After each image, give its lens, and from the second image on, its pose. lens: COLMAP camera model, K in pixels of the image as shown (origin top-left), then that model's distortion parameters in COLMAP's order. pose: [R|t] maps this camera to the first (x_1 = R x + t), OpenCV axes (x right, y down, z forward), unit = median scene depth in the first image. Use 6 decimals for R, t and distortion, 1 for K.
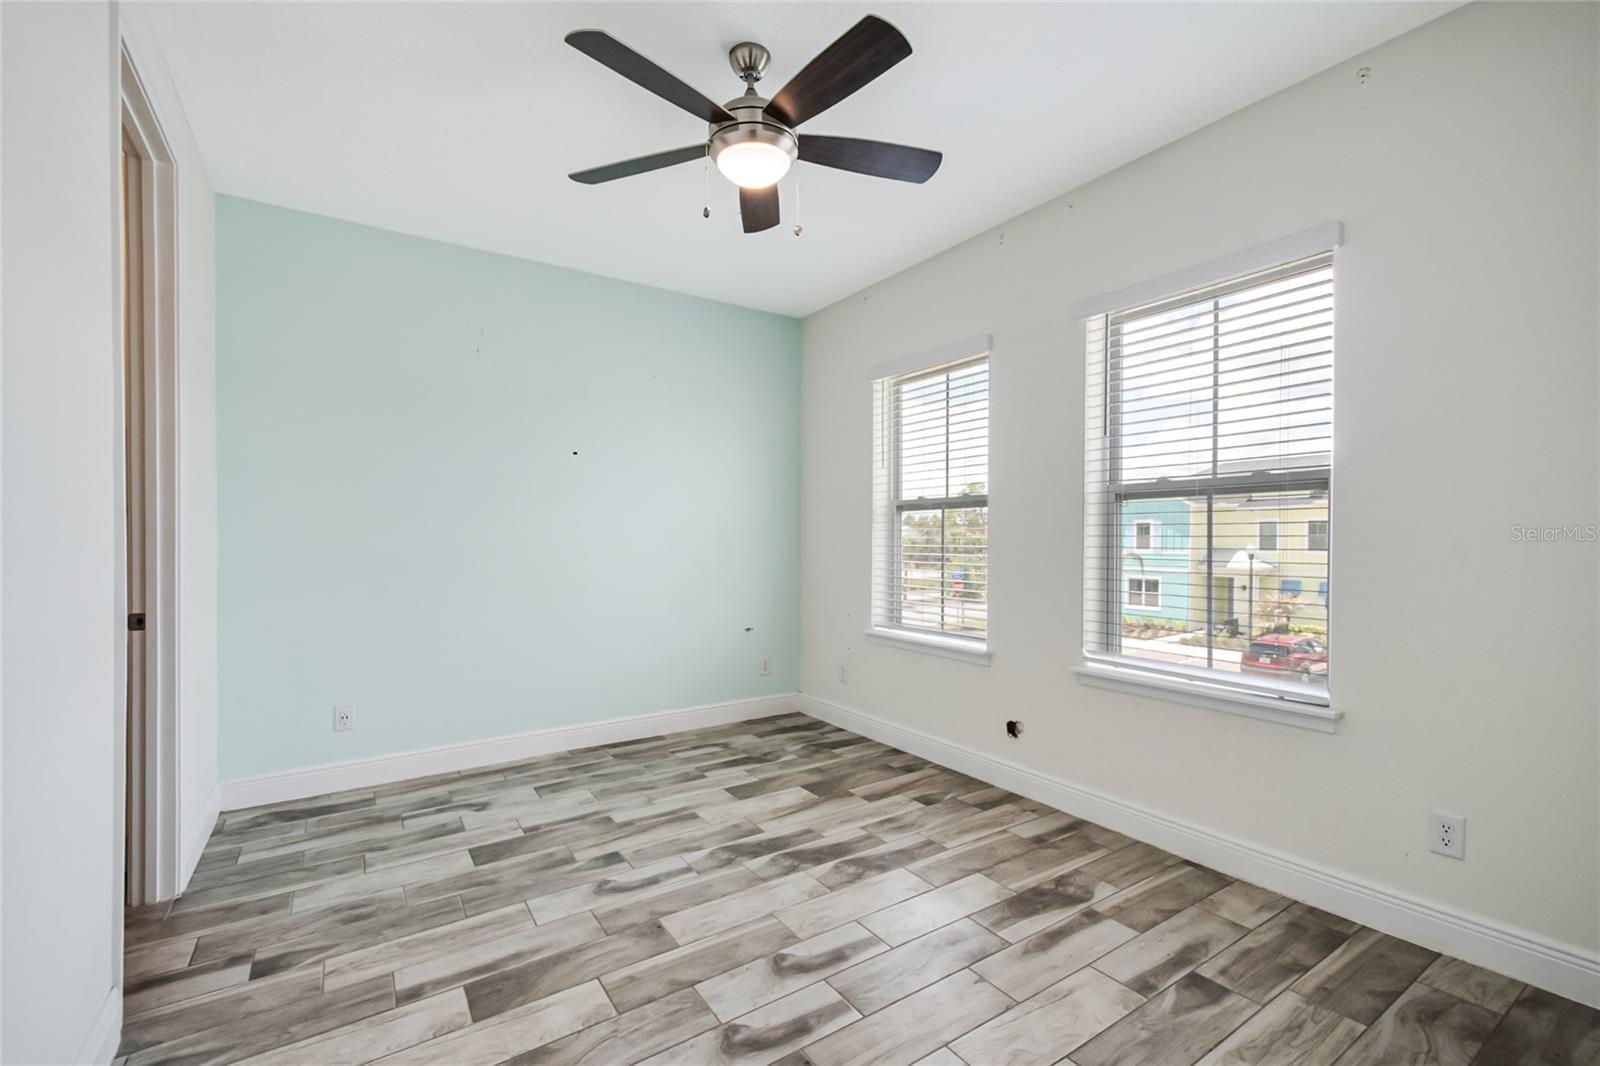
lens RADIAL K [[694.4, 0, 802.7], [0, 694.4, 541.9], [0, 0, 1]] dist [0.027654, -0.020943]
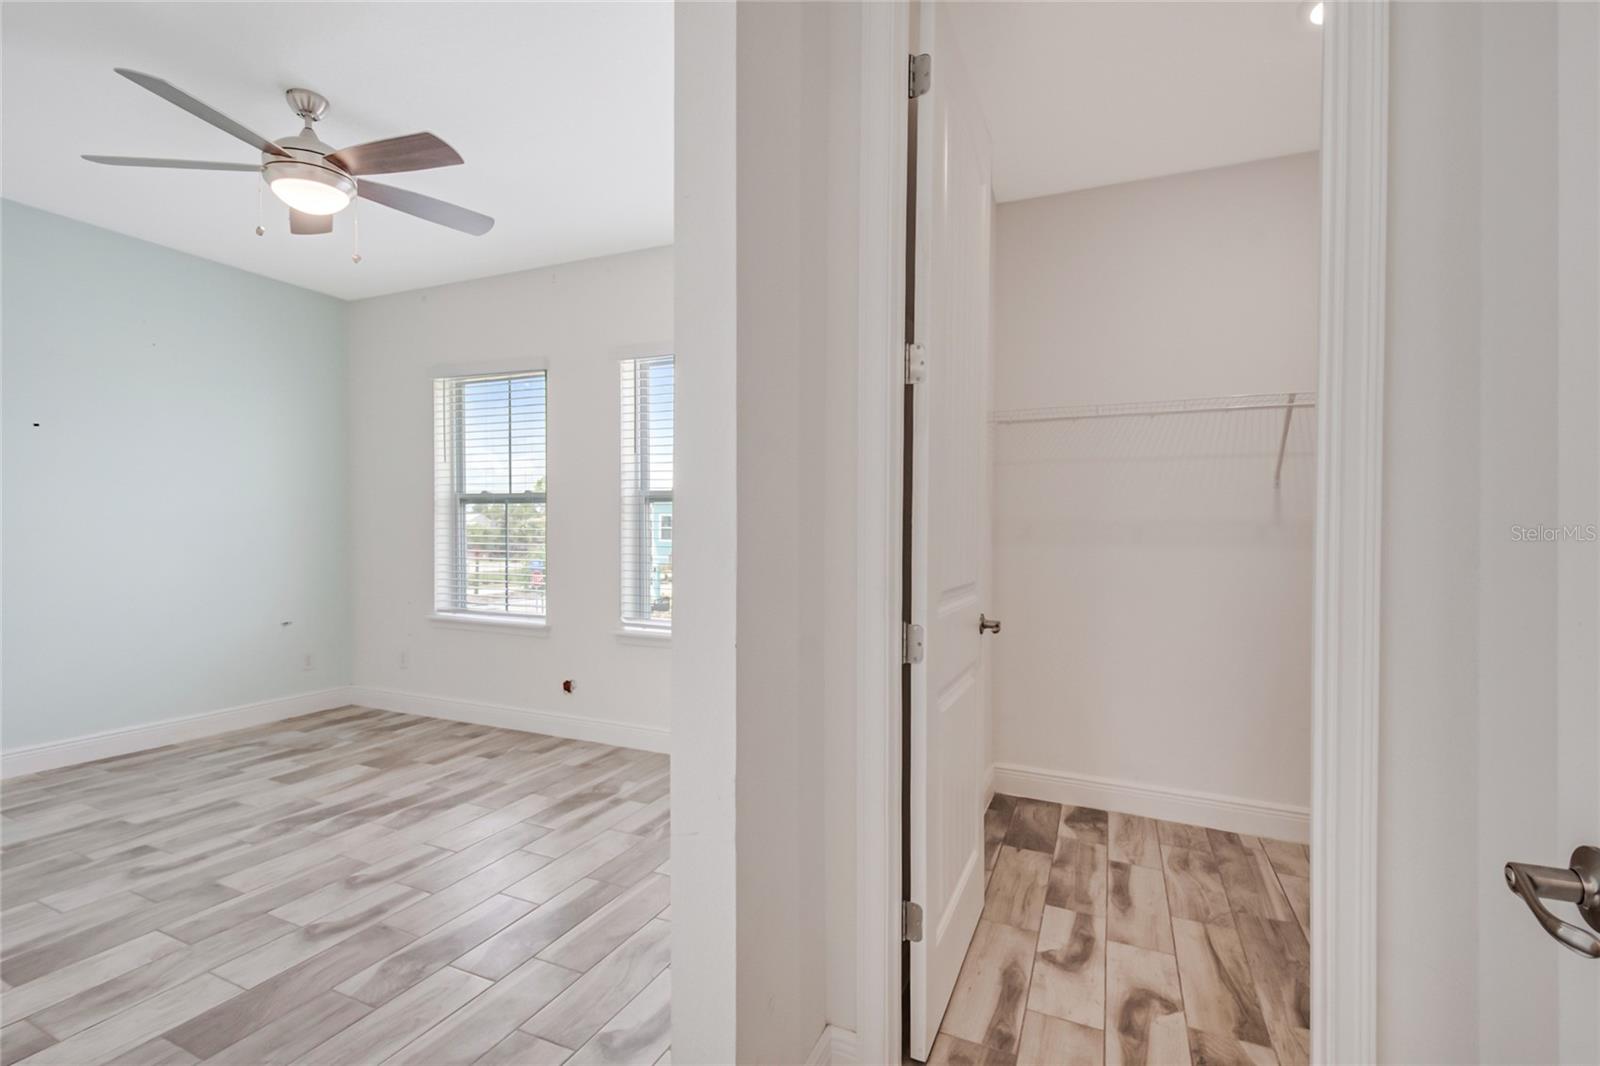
lens RADIAL K [[686.8, 0, 822.1], [0, 686.8, 557.5], [0, 0, 1]] dist [0.002718, -0.006166]
pose [[0.816897, -0.012293, 0.576653, -0.029531], [-0.009359, 0.999359, 0.034562, -0.004299], [-0.576708, -0.033630, 0.816258, -0.269512]]
